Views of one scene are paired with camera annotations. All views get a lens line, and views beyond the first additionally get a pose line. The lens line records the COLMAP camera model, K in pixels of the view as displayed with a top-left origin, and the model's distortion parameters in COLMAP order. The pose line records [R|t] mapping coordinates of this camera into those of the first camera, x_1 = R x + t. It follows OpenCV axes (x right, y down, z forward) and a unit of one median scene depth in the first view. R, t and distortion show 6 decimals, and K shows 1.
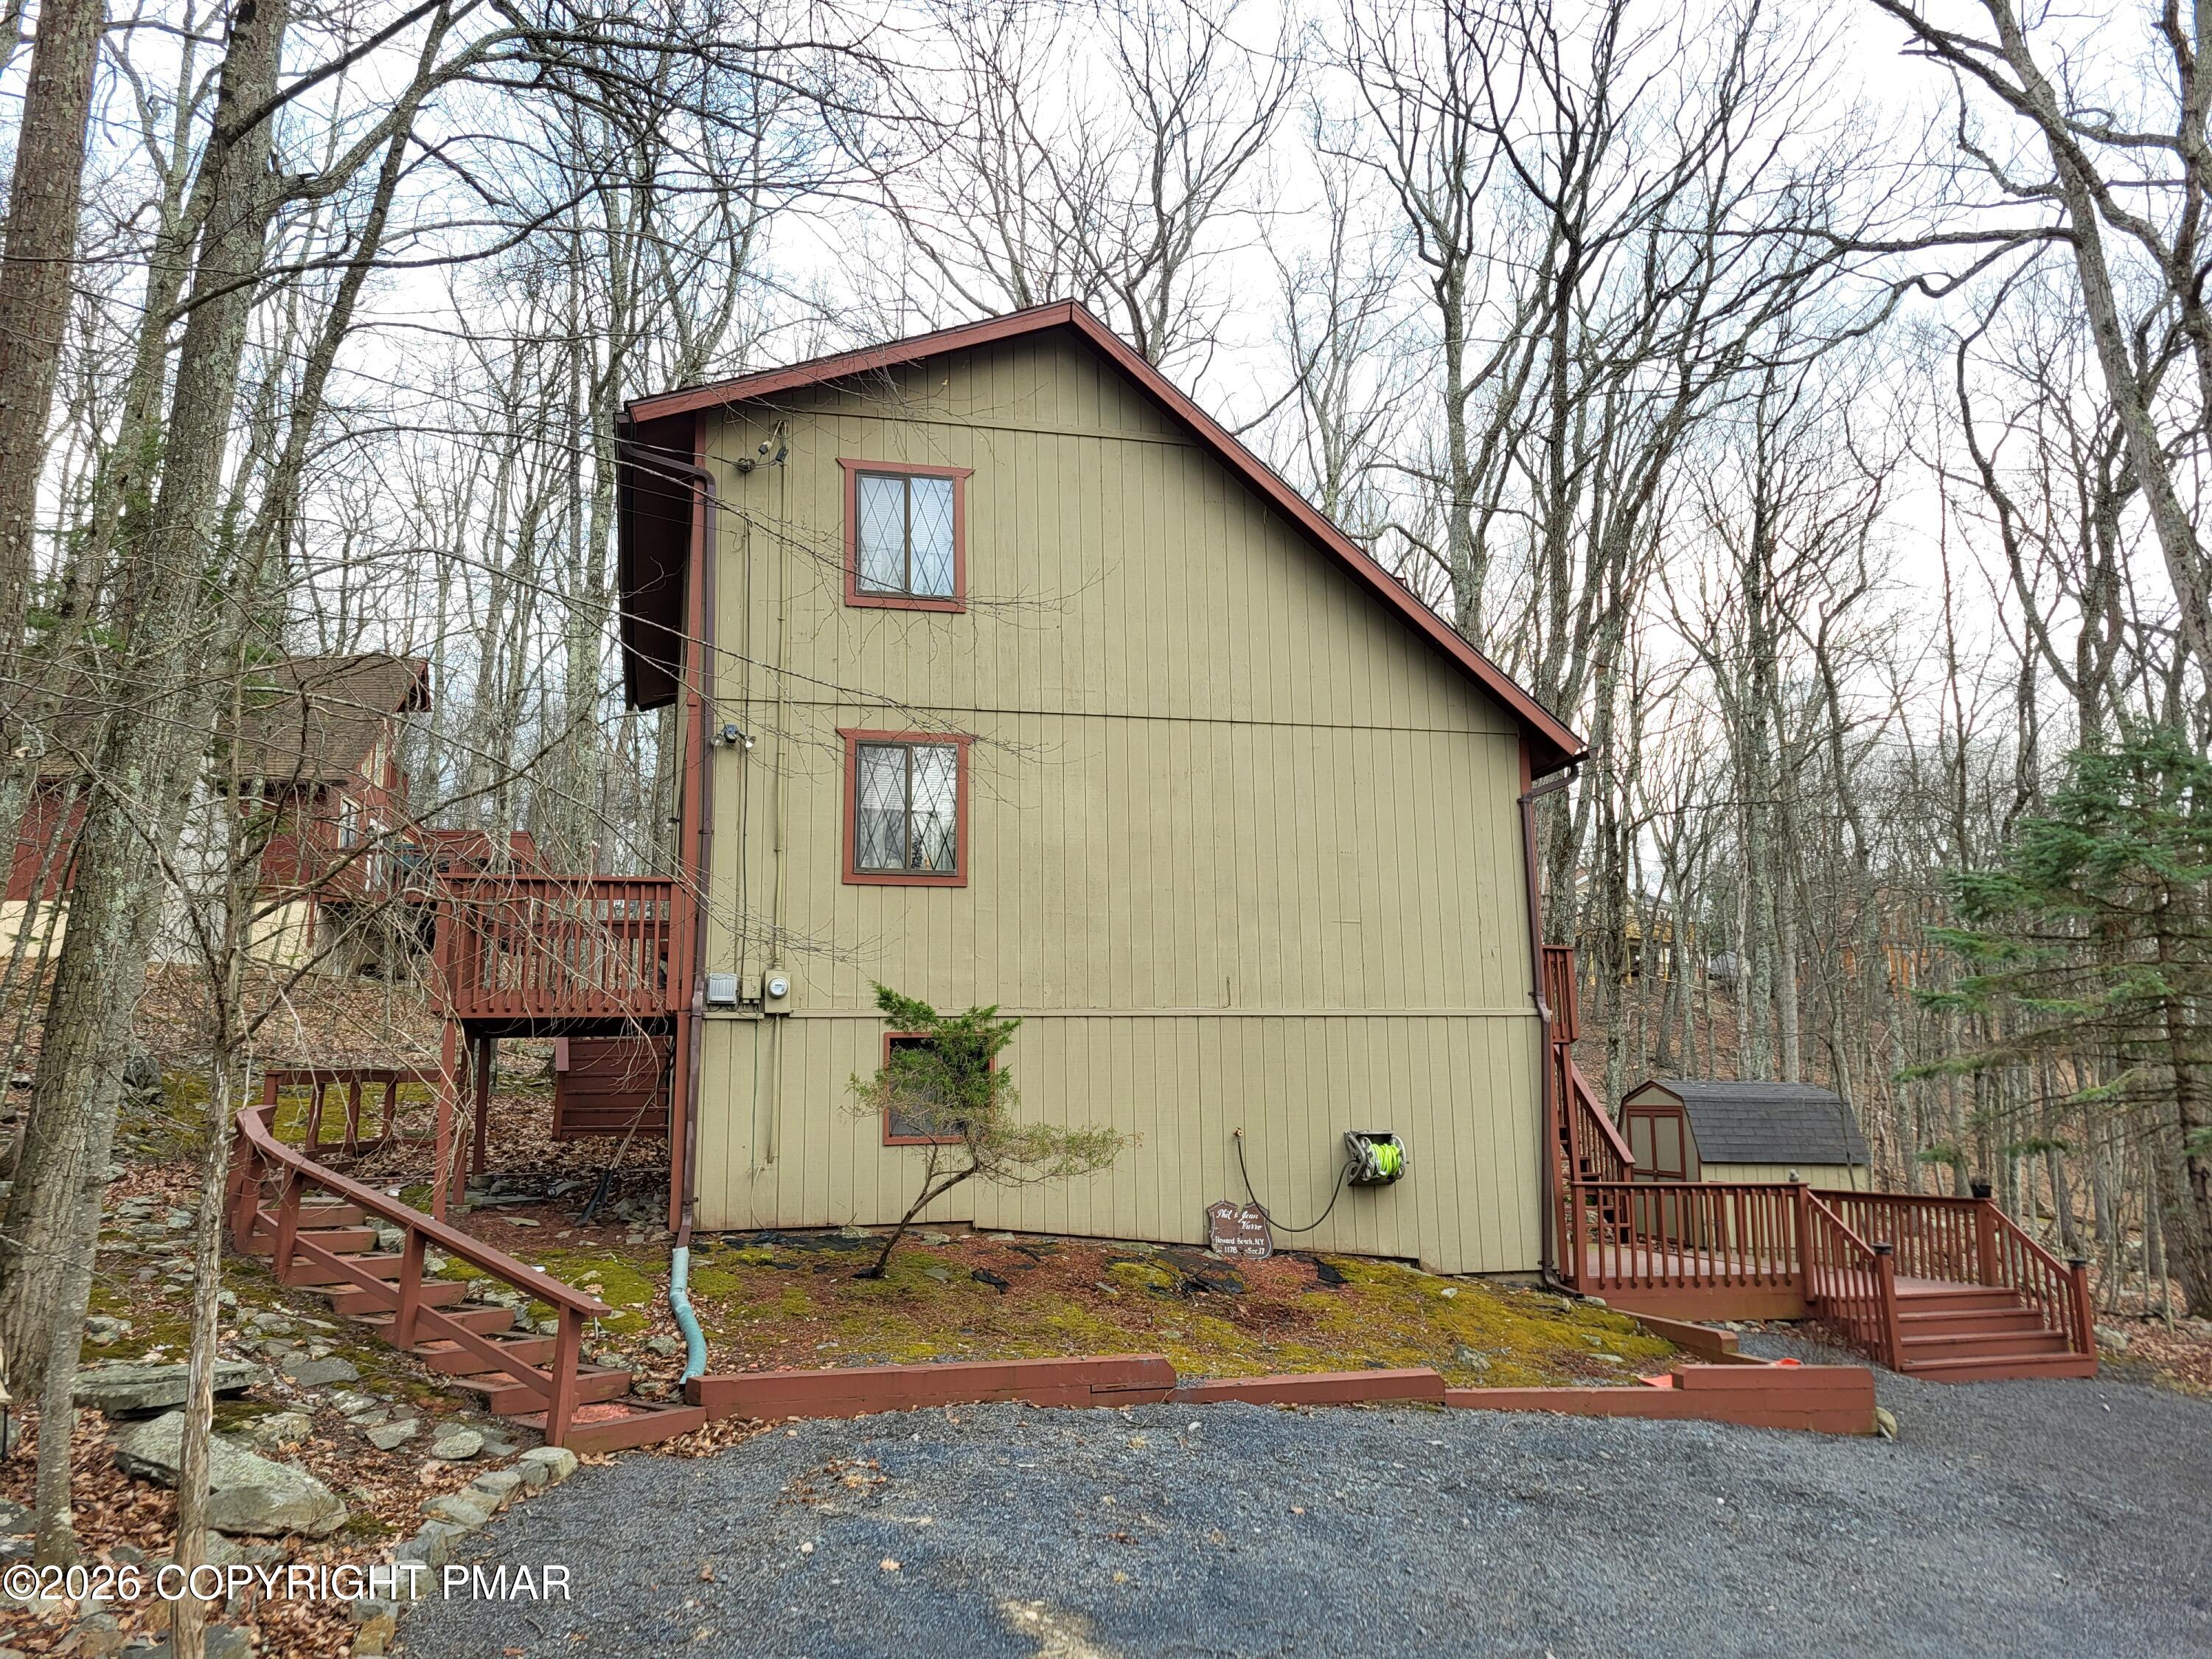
lens RADIAL K [[1666.2, 0, 1103.3], [0, 1666.2, 805.8], [0, 0, 1]] dist [0.057427, -0.026070]
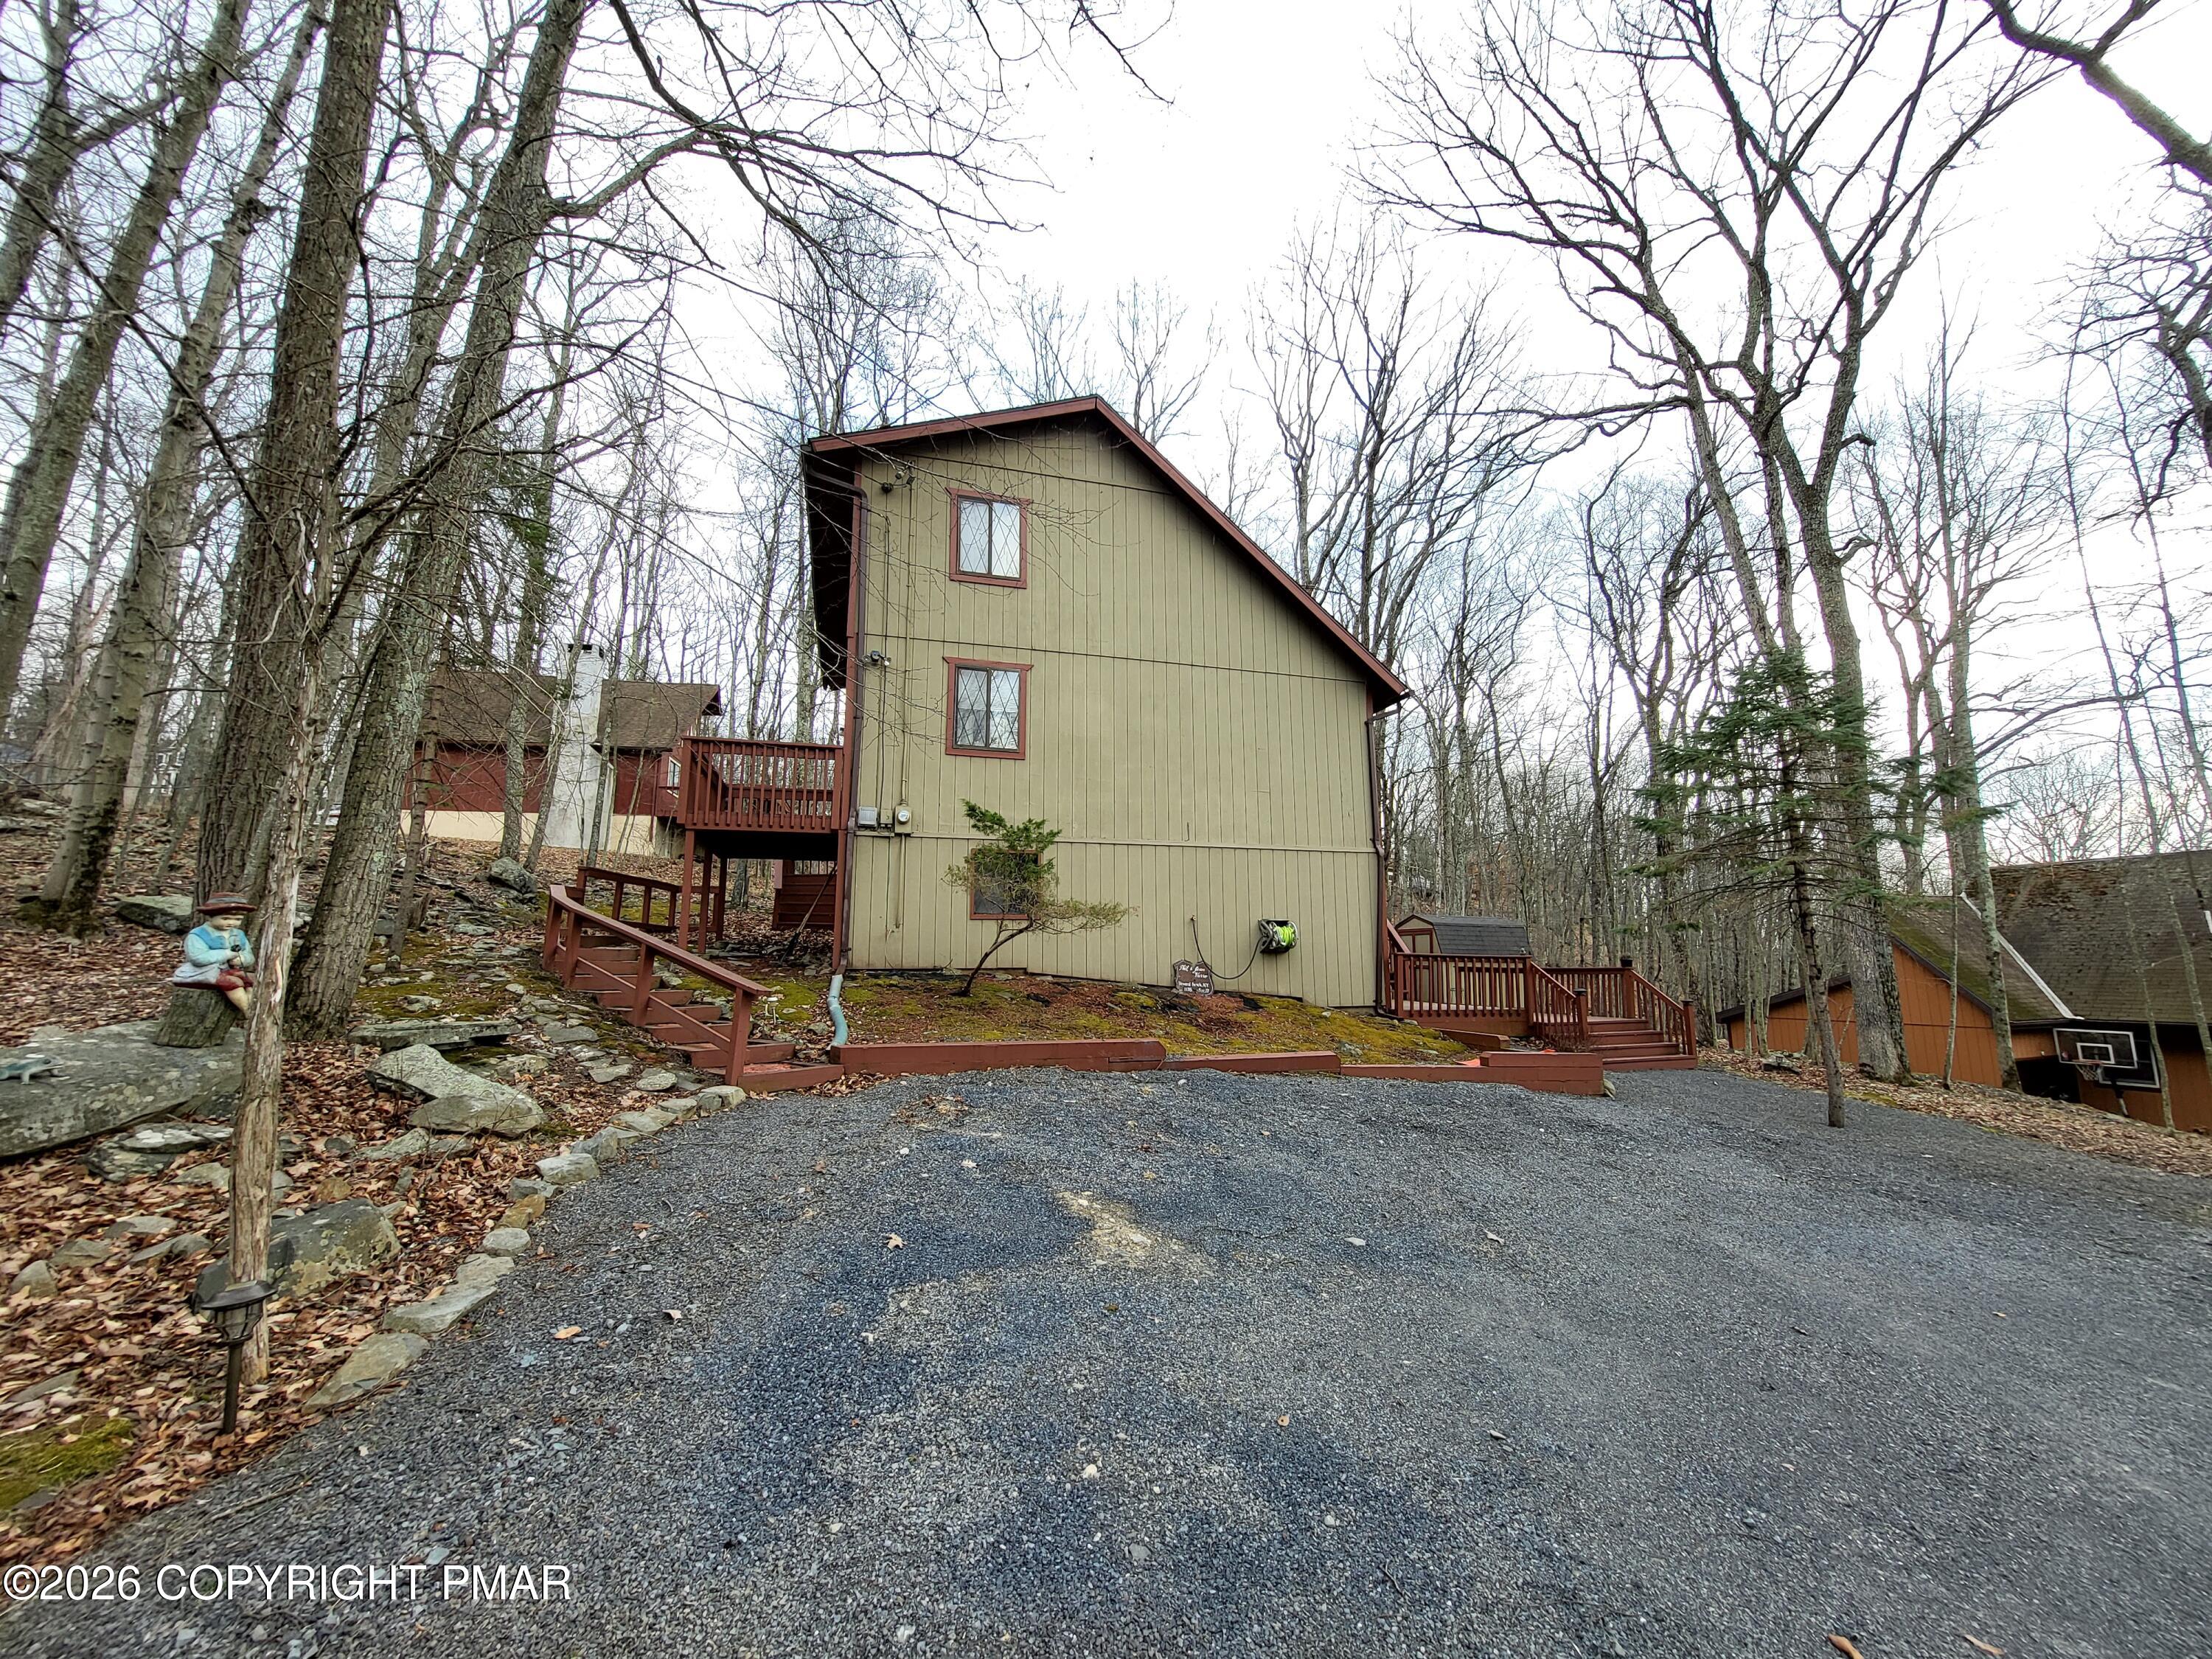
lens RADIAL K [[870.2, 0, 1116.0], [0, 870.2, 831.1], [0, 0, 1]] dist [-0.000670, -0.000662]
pose [[0.999457, 0.015546, 0.029061, -0.019467], [-0.016476, 0.999351, 0.032047, 0.088792], [-0.028544, -0.032509, 0.999064, 0.176130]]
